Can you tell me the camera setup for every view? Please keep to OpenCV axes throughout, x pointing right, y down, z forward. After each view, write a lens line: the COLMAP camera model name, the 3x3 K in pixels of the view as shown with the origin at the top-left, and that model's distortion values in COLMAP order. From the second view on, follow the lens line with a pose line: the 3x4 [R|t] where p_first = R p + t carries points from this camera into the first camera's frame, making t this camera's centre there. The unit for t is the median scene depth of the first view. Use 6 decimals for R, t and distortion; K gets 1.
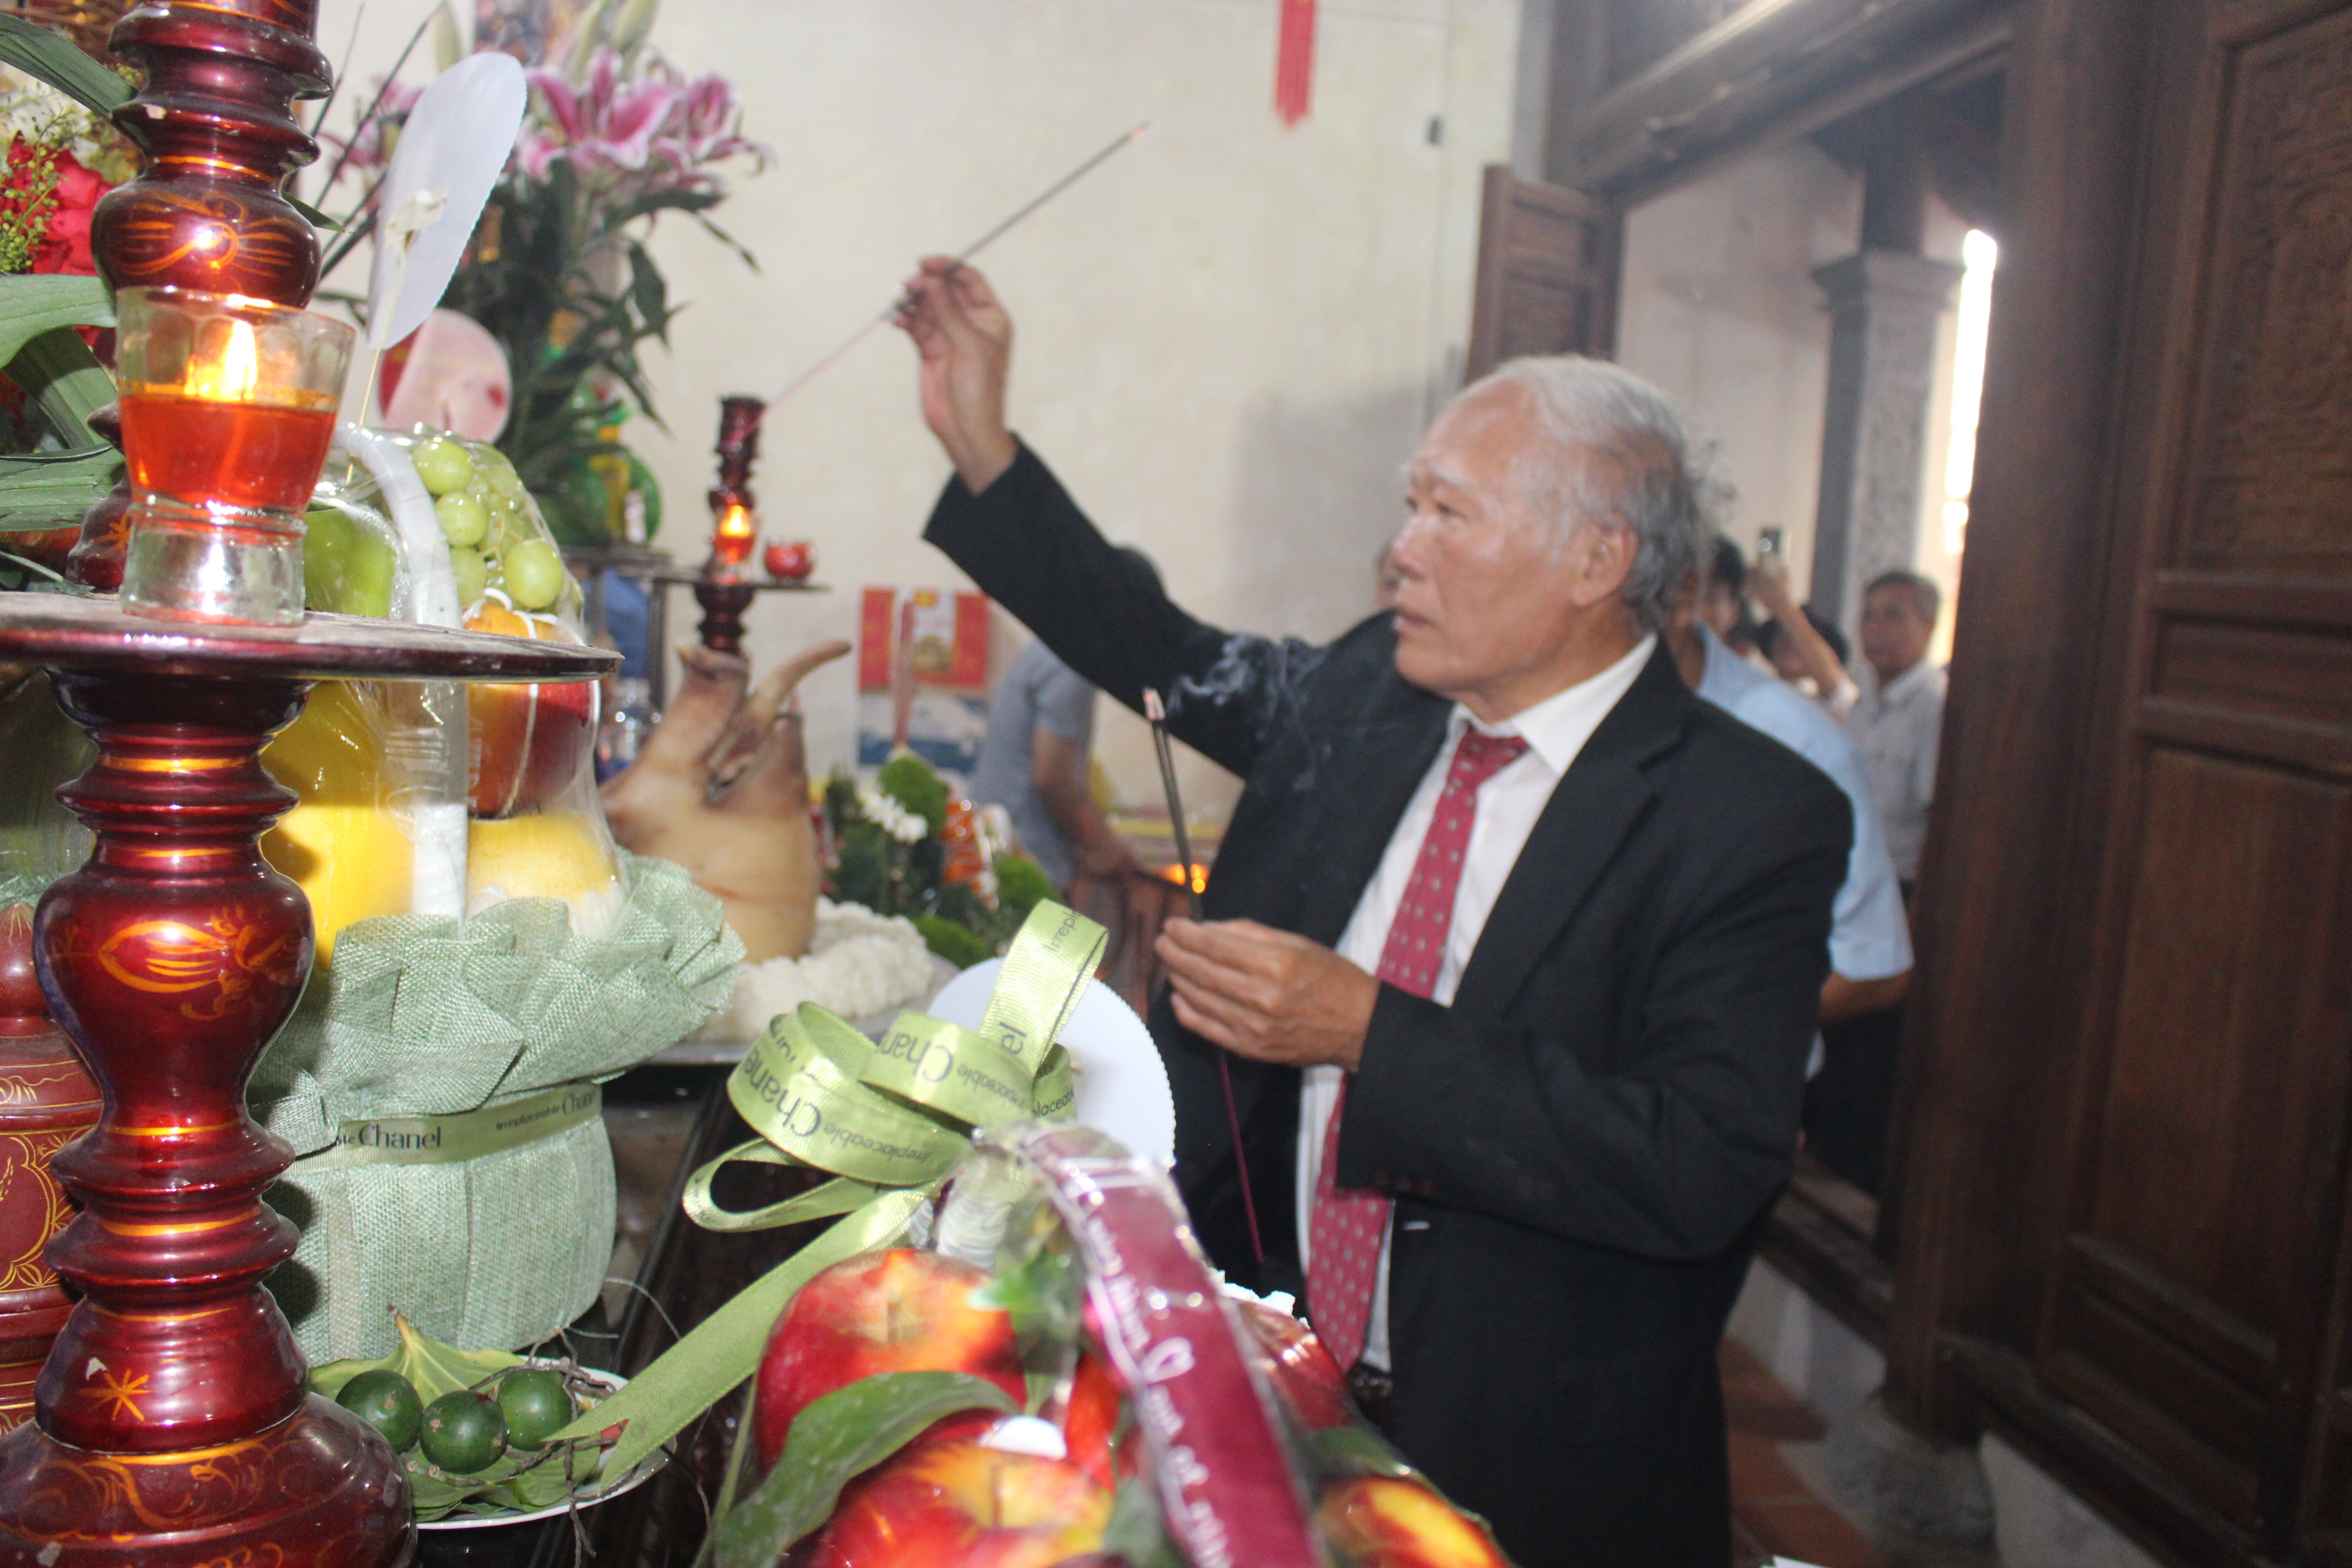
lens RADIAL K [[1919.4, 0, 1176.0], [0, 1919.4, 784.0], [0, 0, 1]] dist [-0.163449, 0.139309]
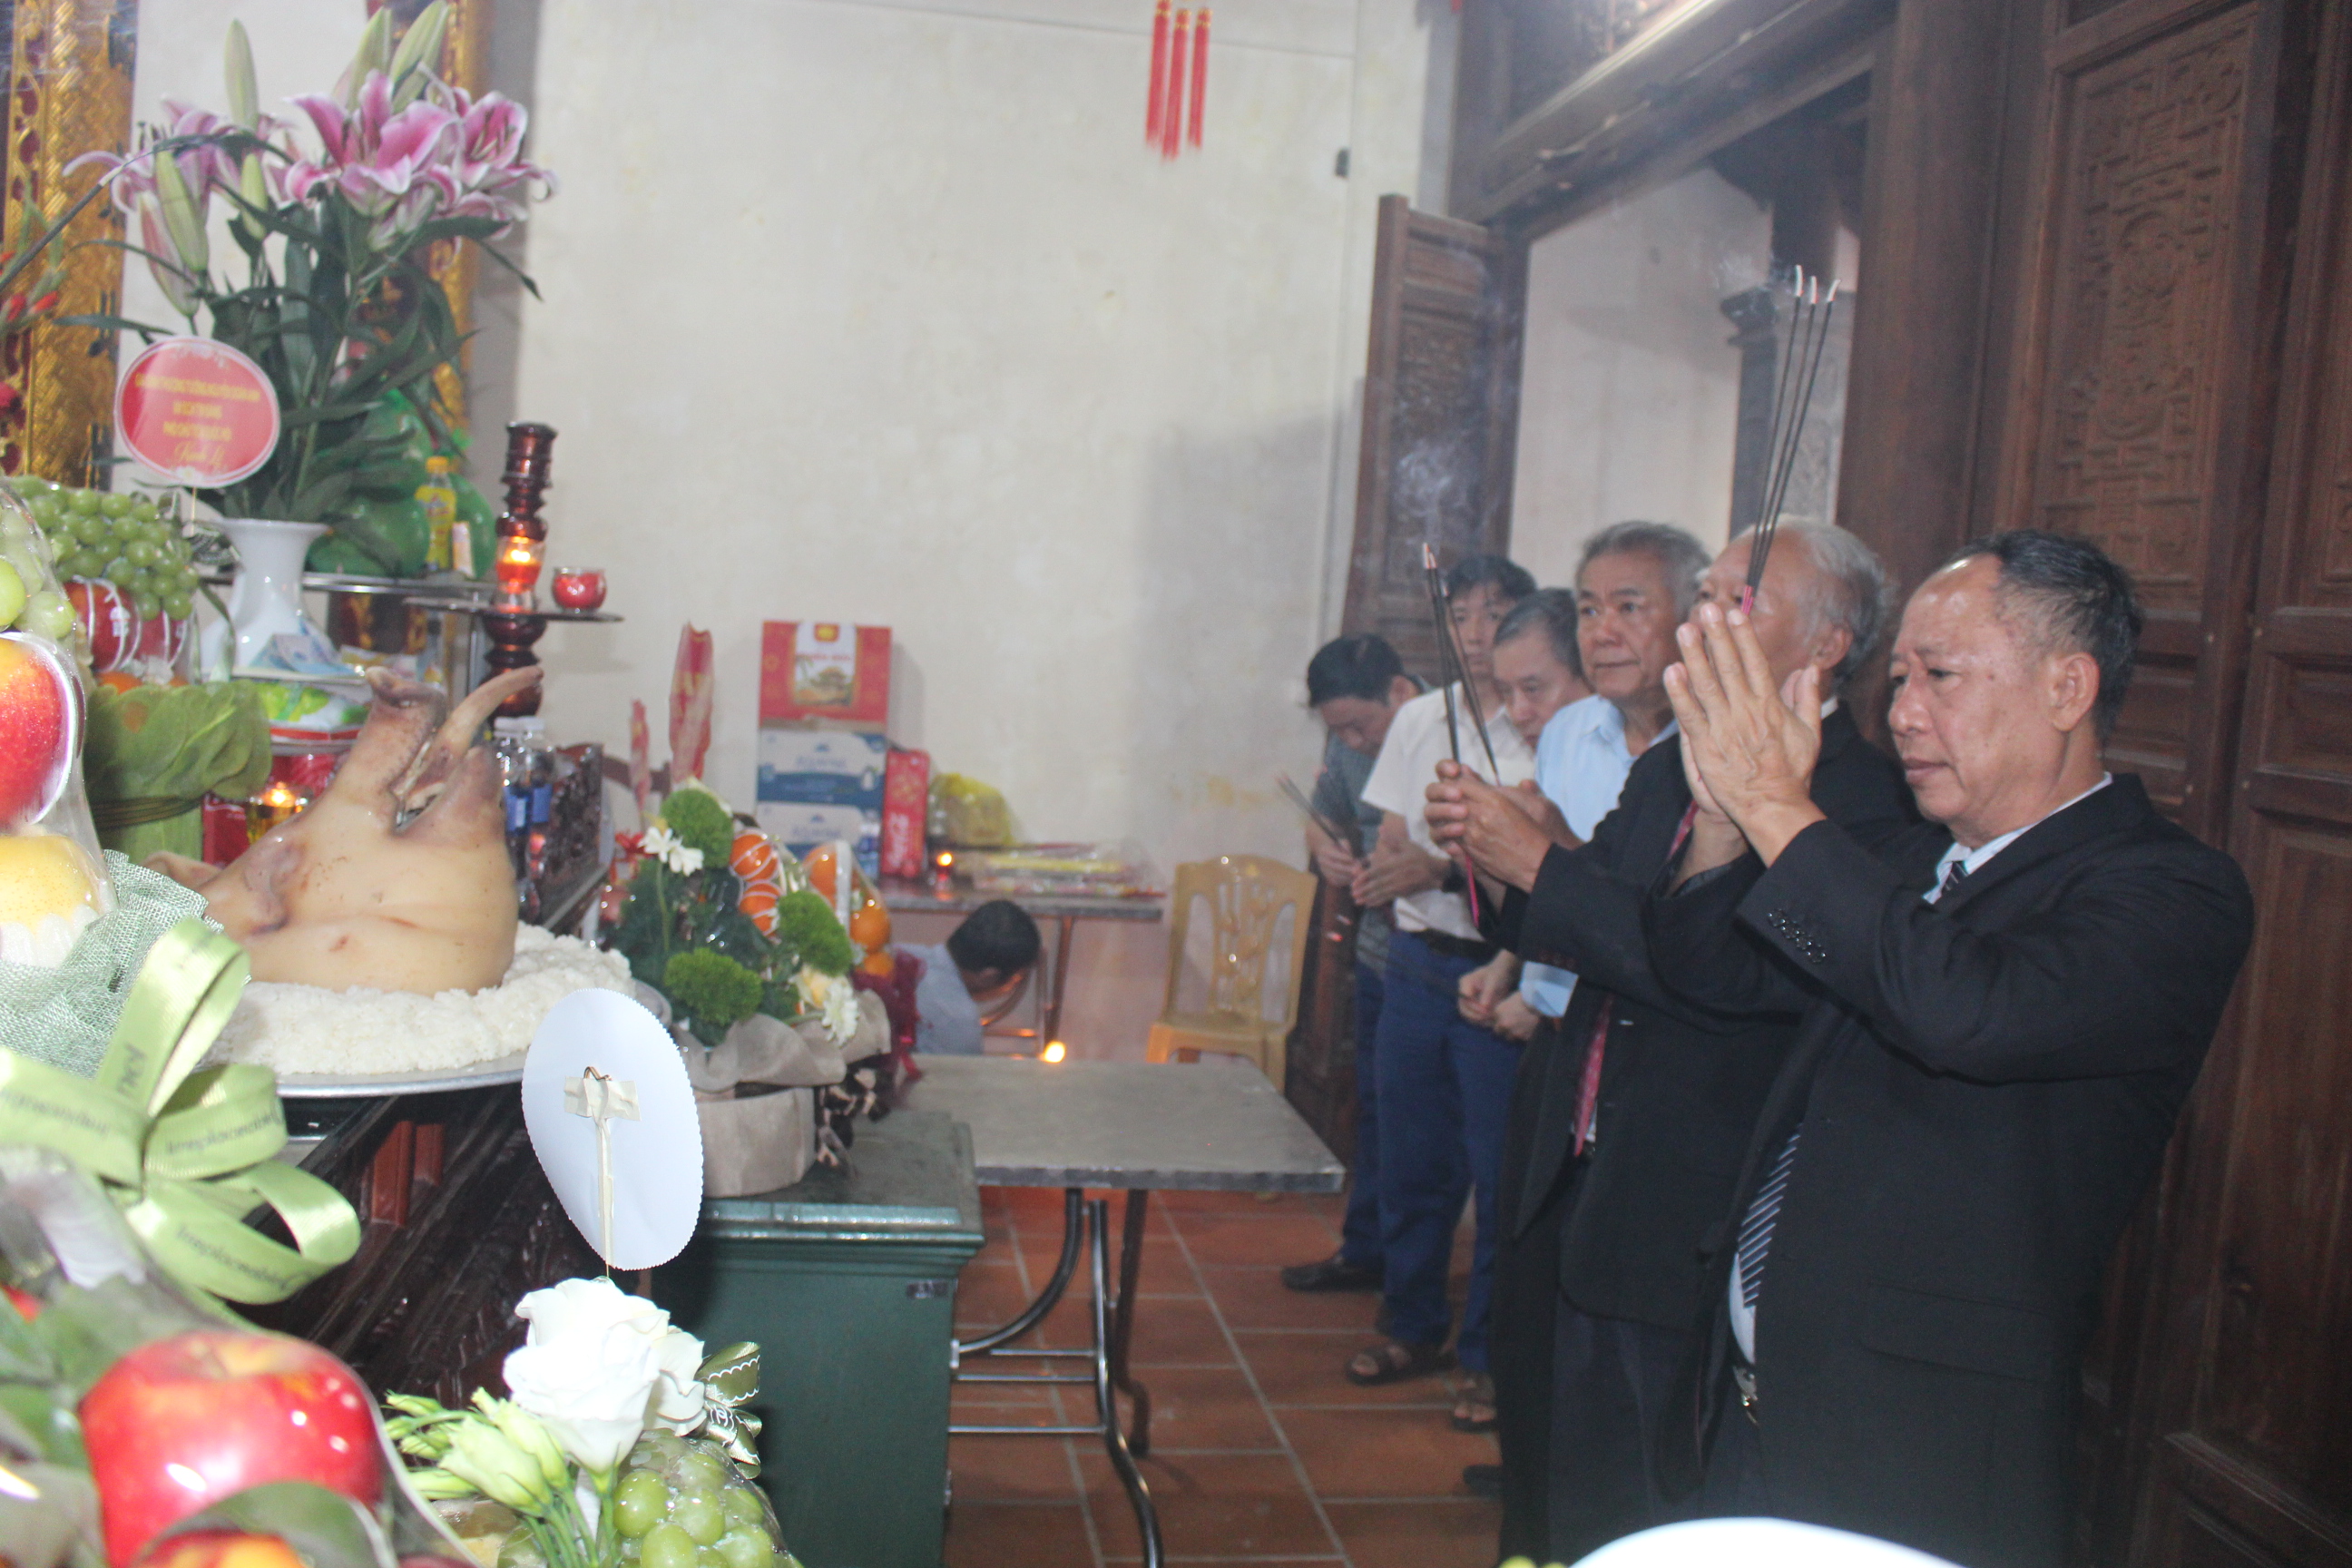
lens RADIAL K [[1919.4, 0, 1176.0], [0, 1919.4, 784.0], [0, 0, 1]] dist [-0.163449, 0.139309]
pose [[0.999970, 0.000891, 0.007660, 0.274279], [-0.000744, 0.999814, -0.019277, 0.006473], [-0.007676, 0.019271, 0.999785, 0.041508]]
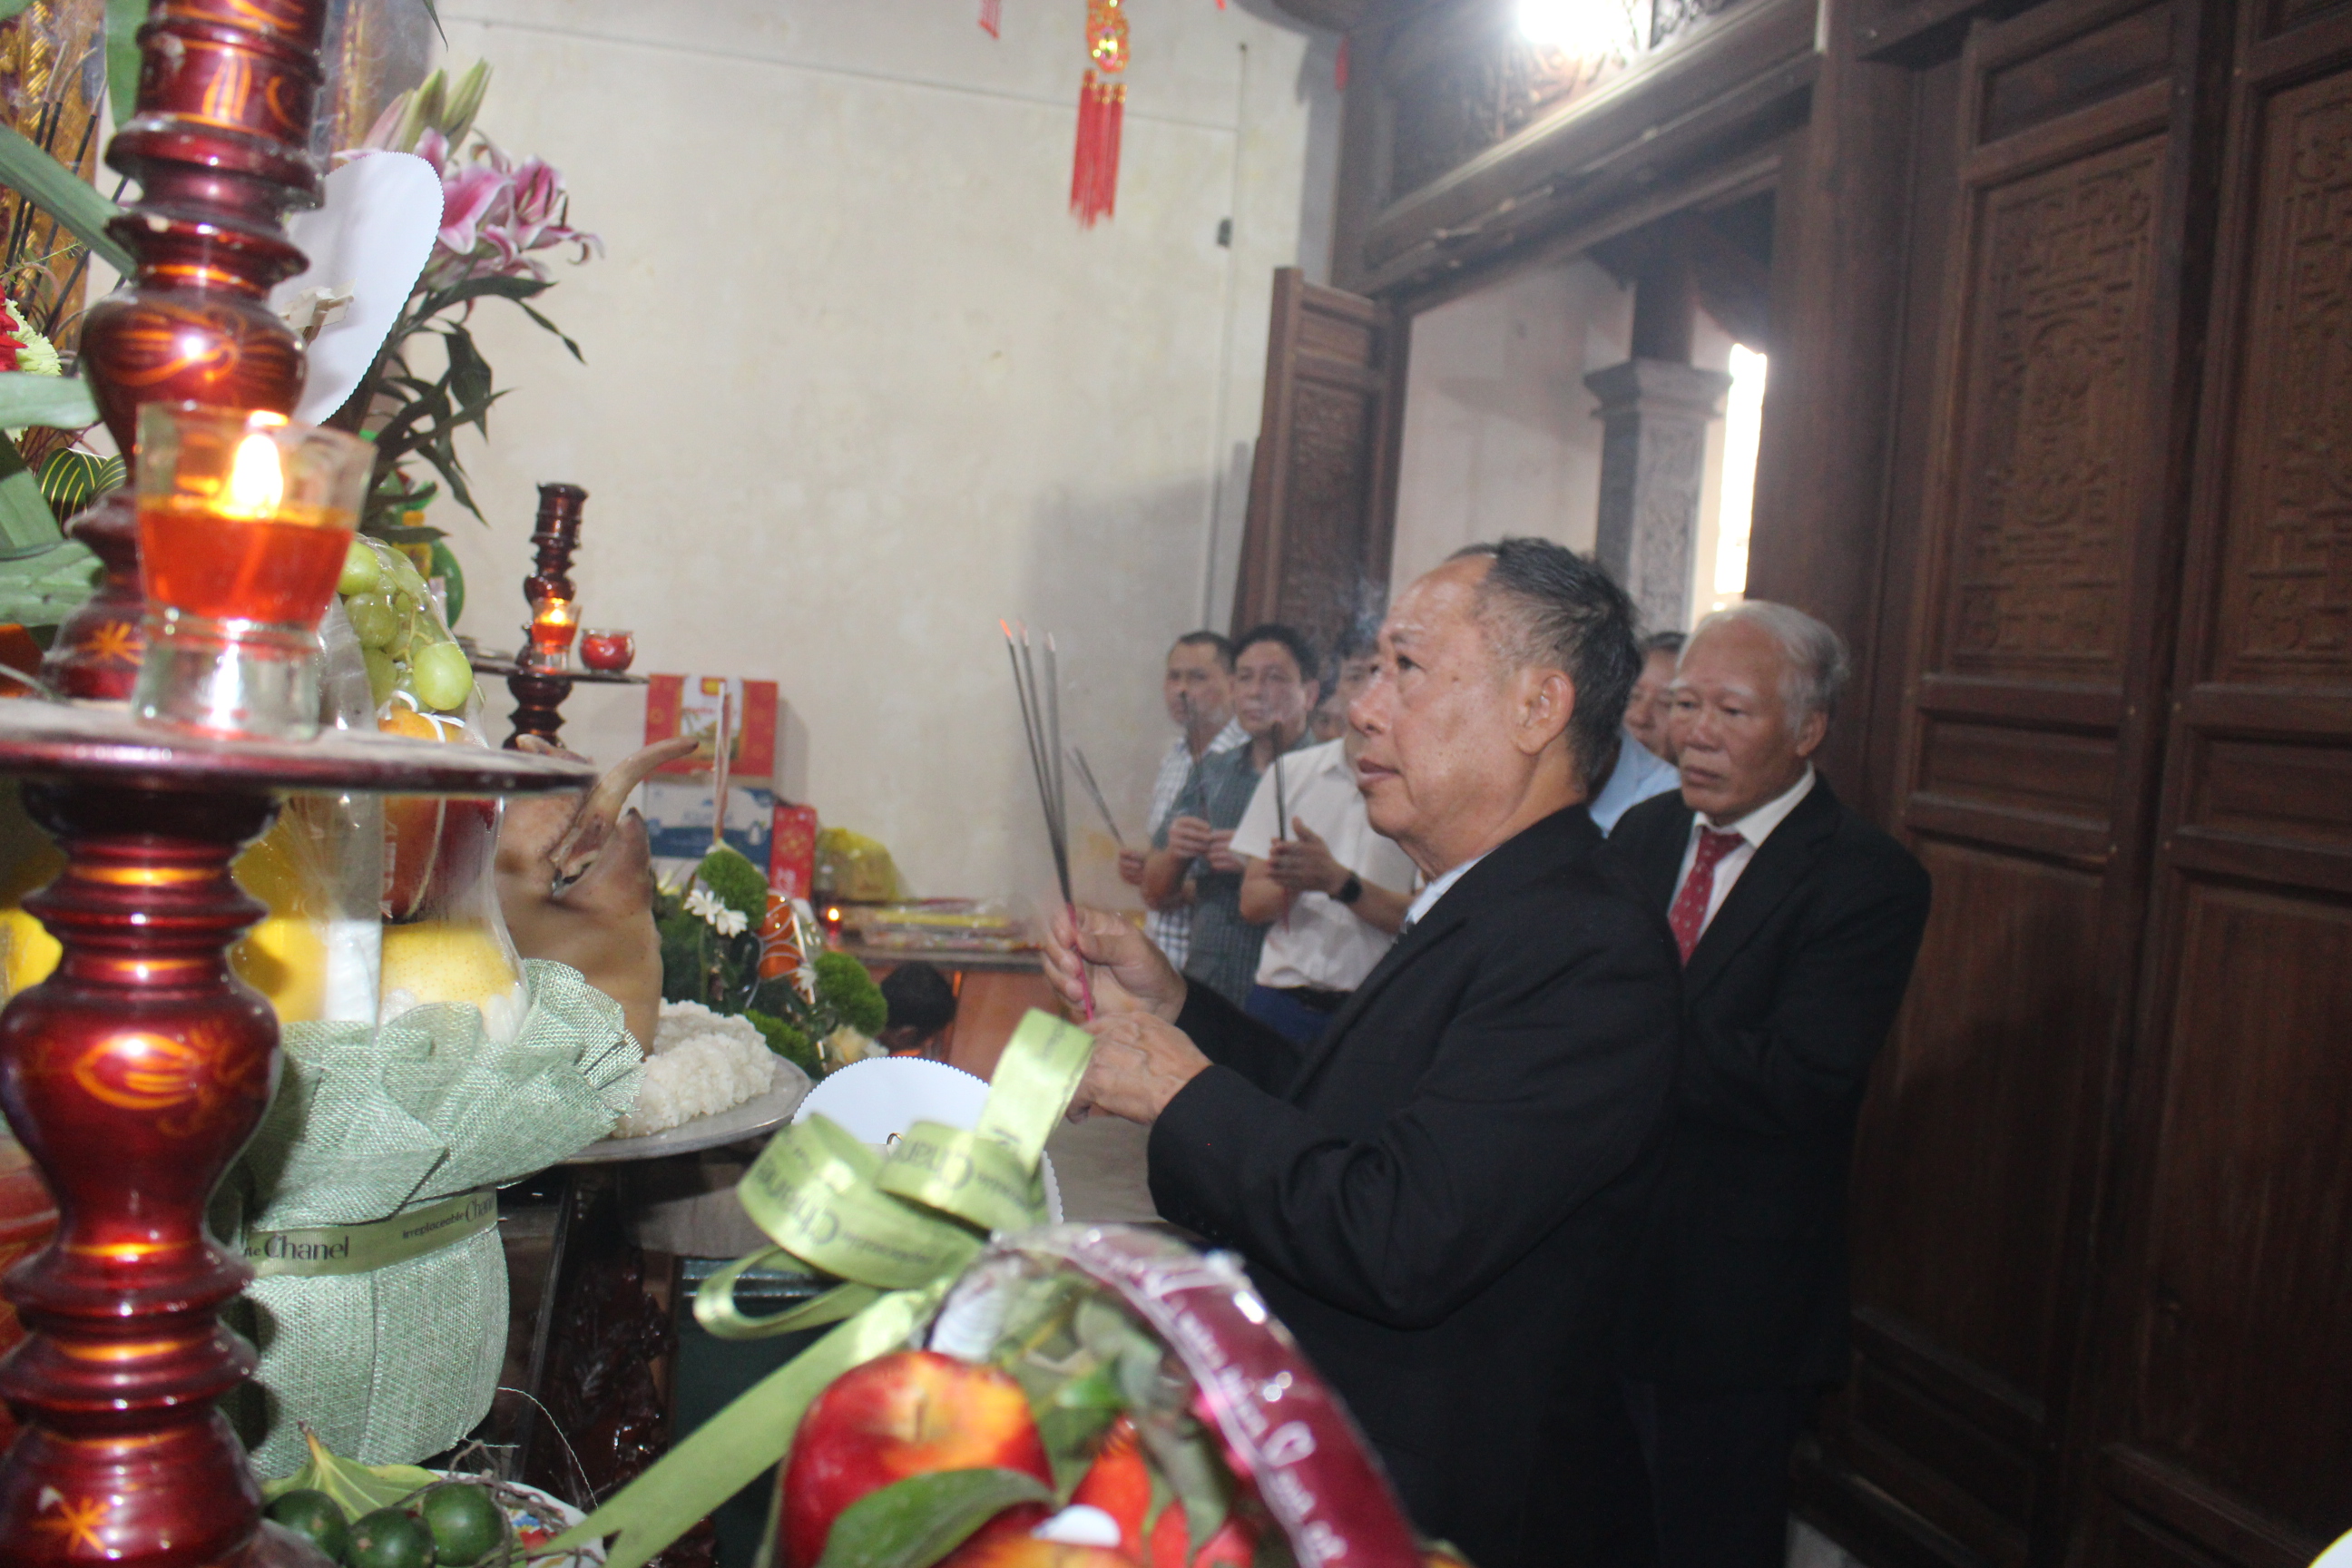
lens RADIAL K [[1919.4, 0, 1176.0], [0, 1919.4, 784.0], [0, 0, 1]] dist [-0.163449, 0.139309]
pose [[0.992688, 0.005052, 0.120605, -0.075494], [0.000449, 0.998962, -0.045545, -0.009174], [-0.120710, 0.045266, 0.991655, -0.029152]]
